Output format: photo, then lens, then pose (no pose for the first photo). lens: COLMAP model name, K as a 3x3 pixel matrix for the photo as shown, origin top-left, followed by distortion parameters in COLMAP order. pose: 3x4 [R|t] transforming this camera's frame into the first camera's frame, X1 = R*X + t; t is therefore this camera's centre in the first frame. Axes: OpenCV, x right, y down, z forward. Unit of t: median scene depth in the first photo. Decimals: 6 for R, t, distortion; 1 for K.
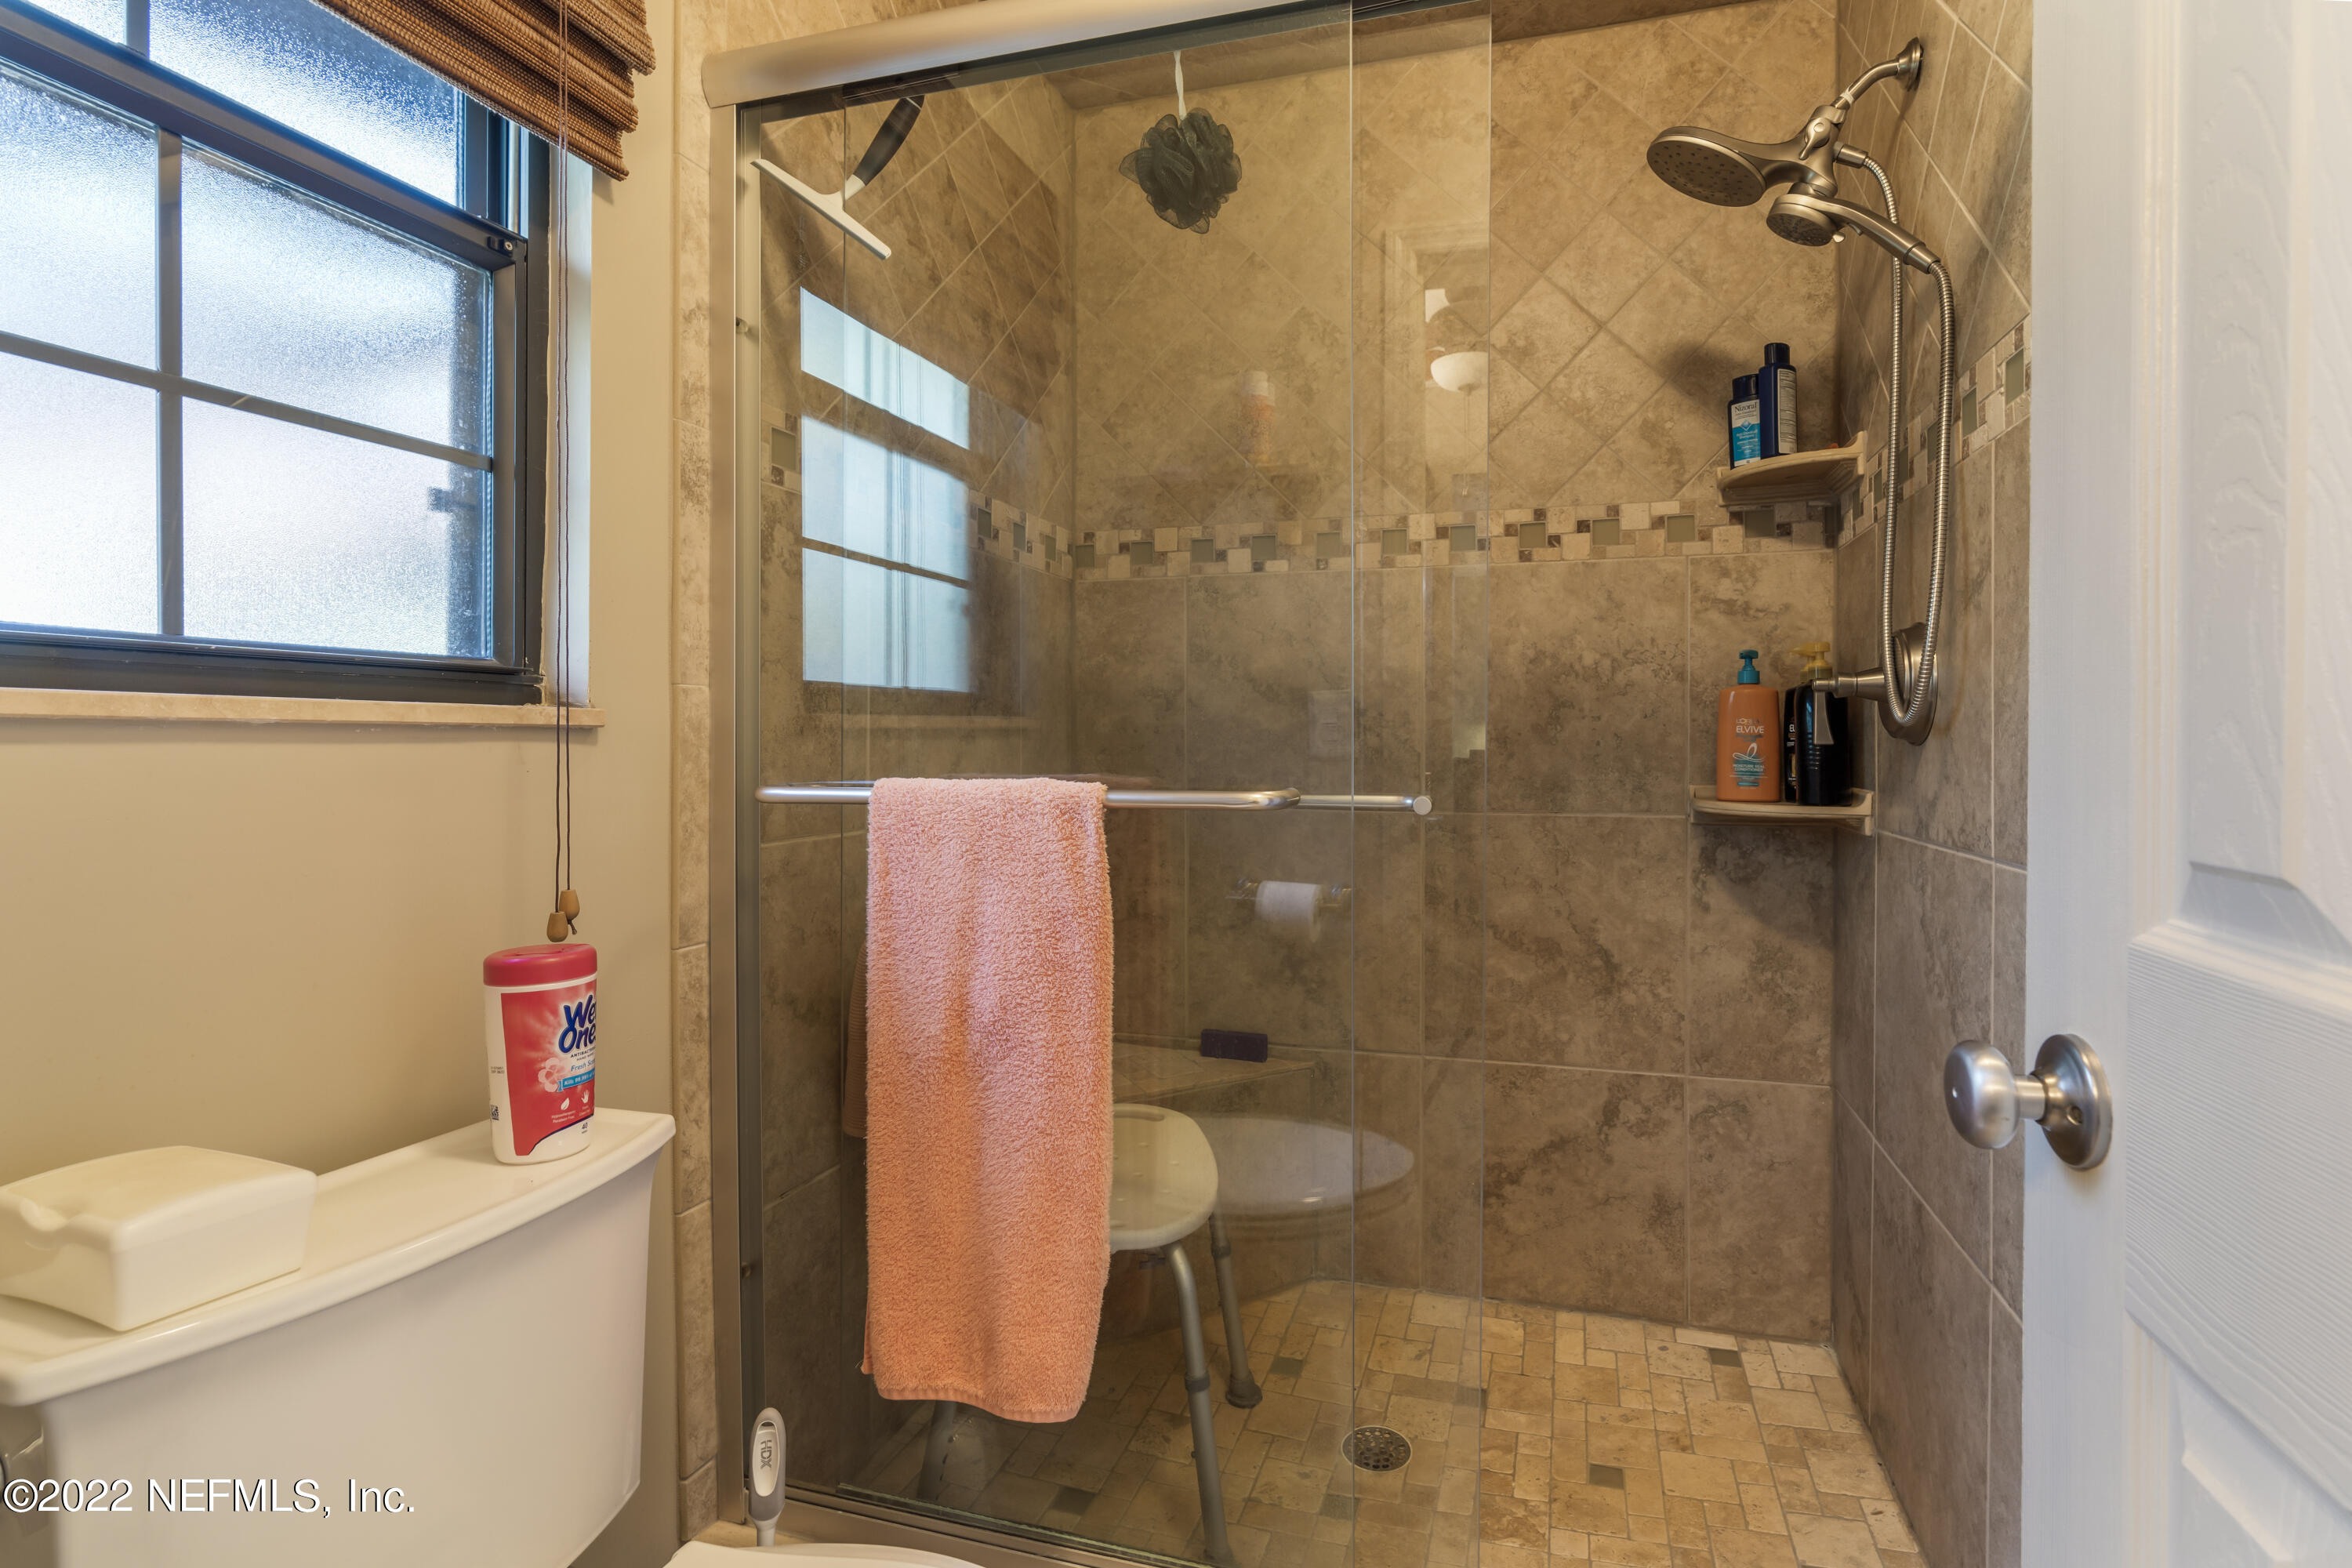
lens RADIAL K [[1071.8, 0, 1164.6], [0, 1071.8, 756.4], [0, 0, 1]] dist [-0.005362, 0.000853]
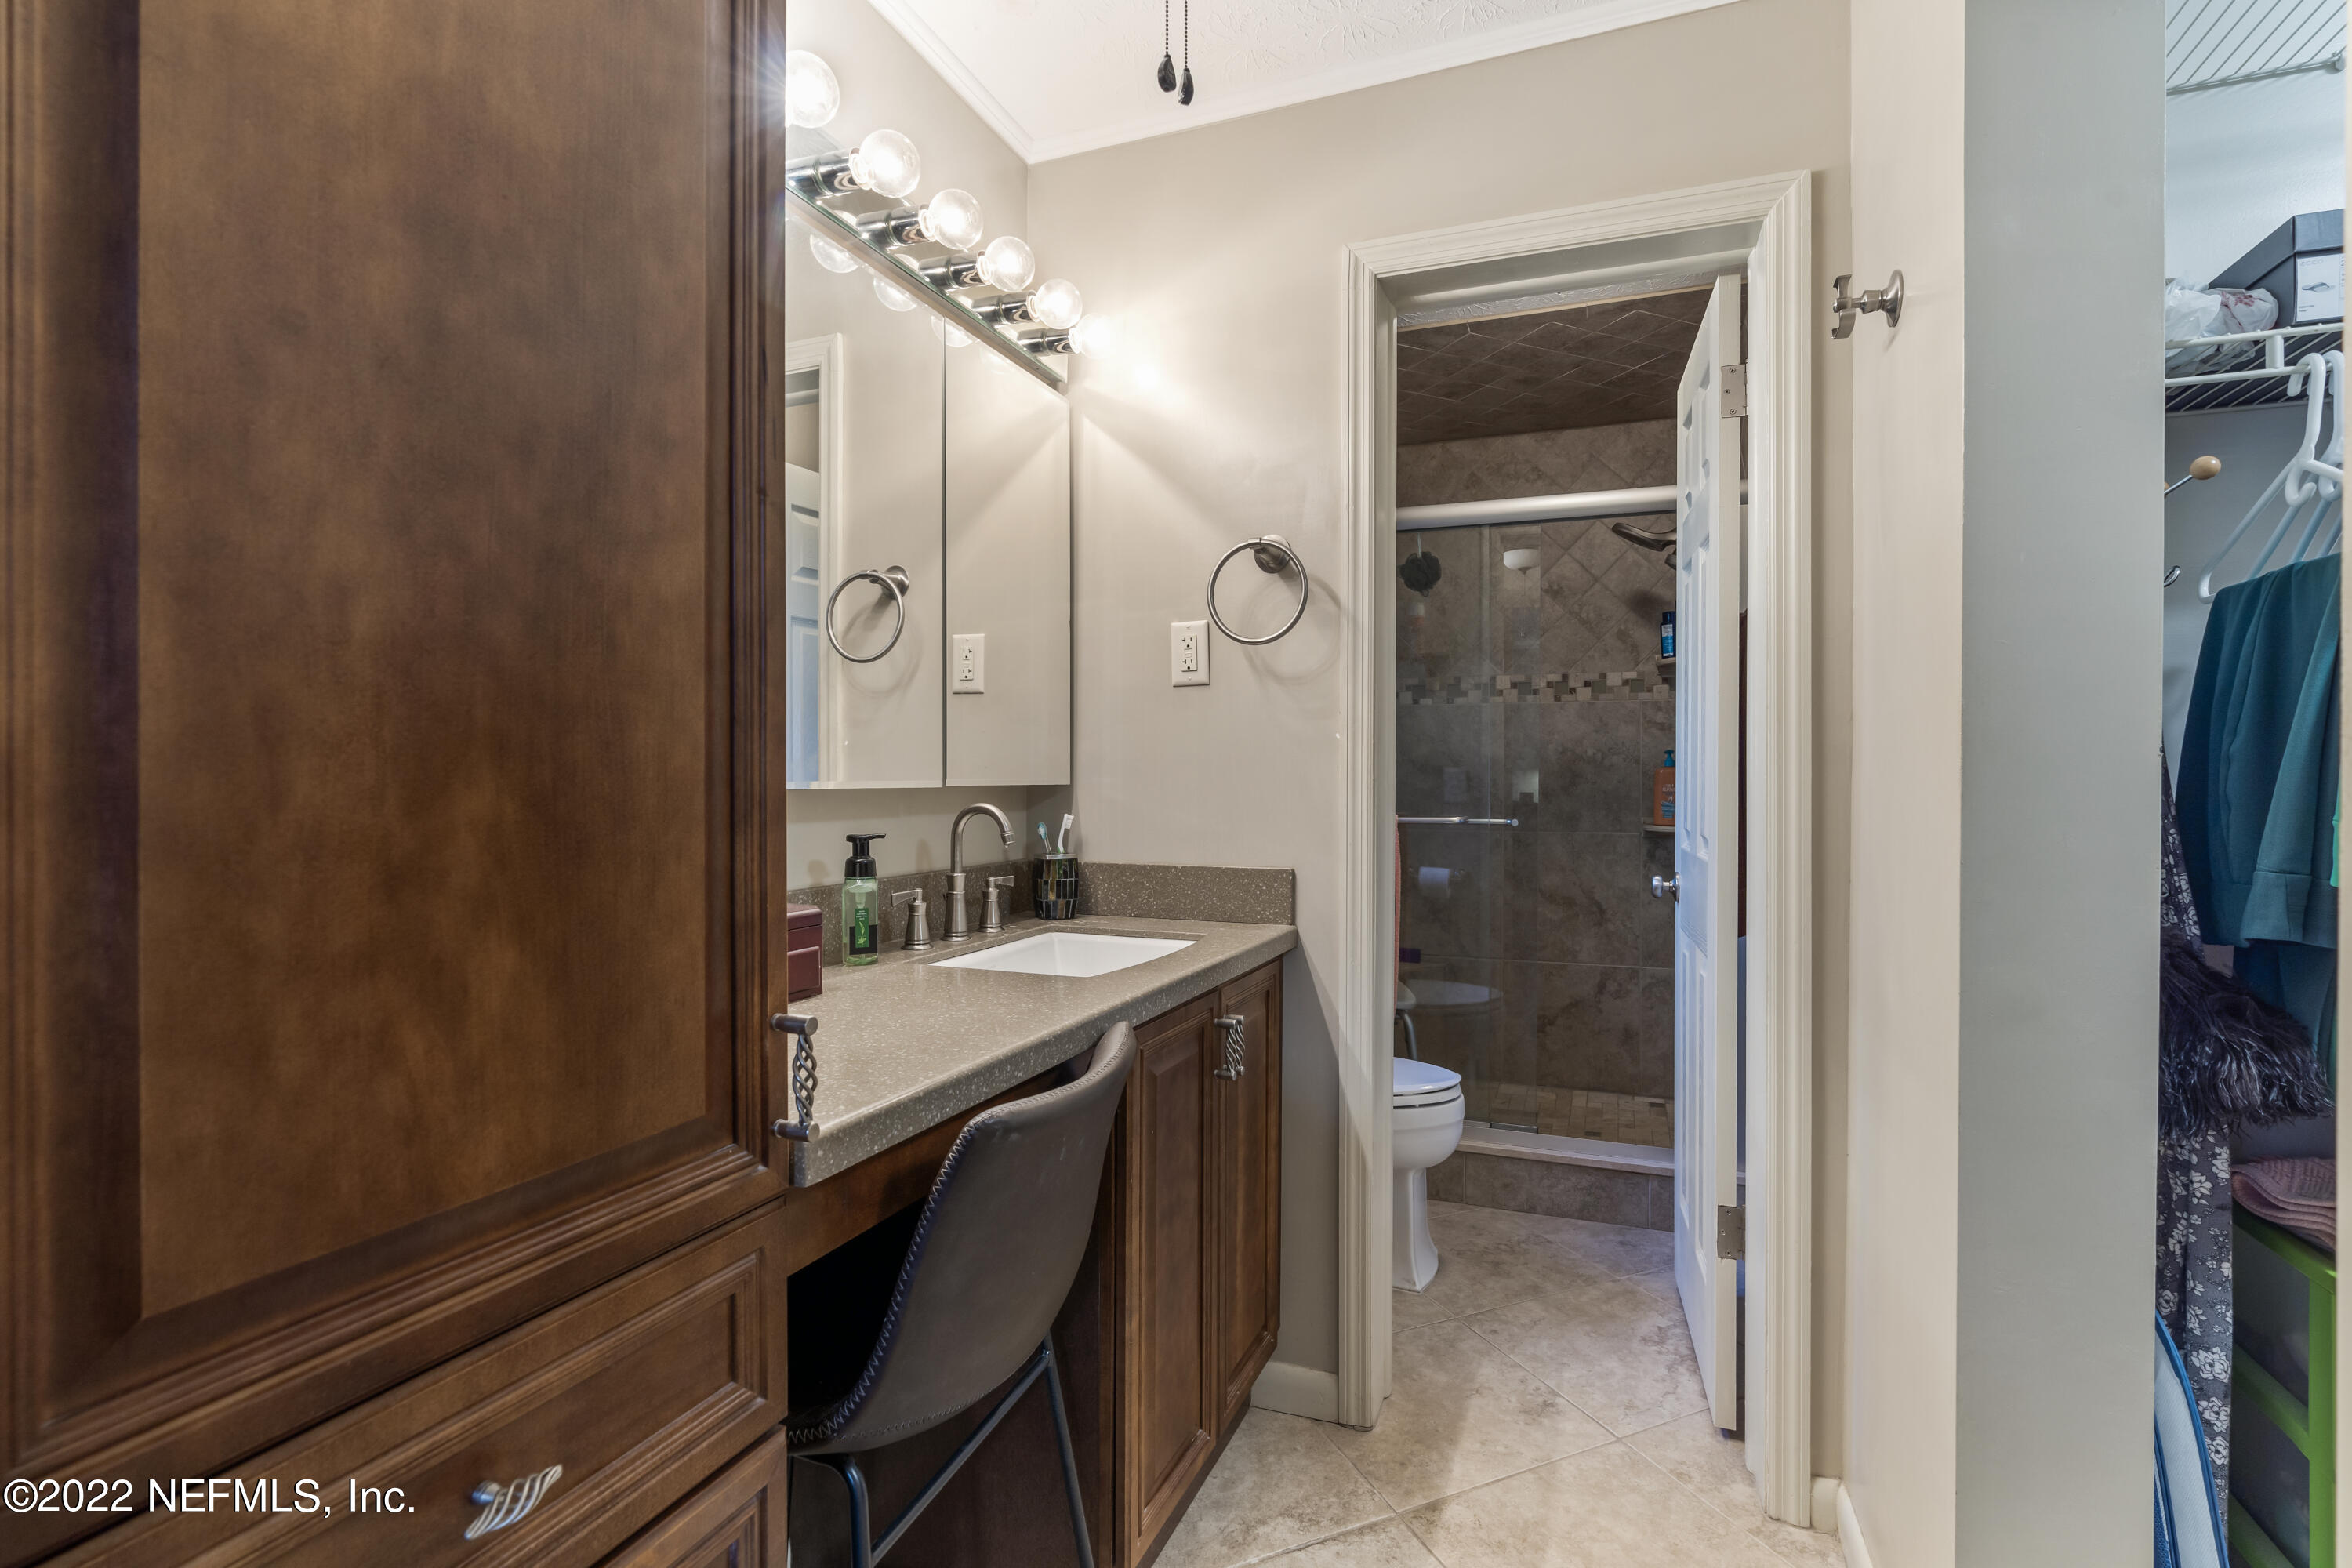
lens RADIAL K [[1071.8, 0, 1201.1], [0, 1071.8, 782.2], [0, 0, 1]] dist [-0.005362, 0.000853]
pose [[0.999858, 0.002924, -0.016600, -0.274070], [-0.003059, 0.999963, -0.008101, -0.018893], [0.016575, 0.008151, 0.999829, -0.943759]]
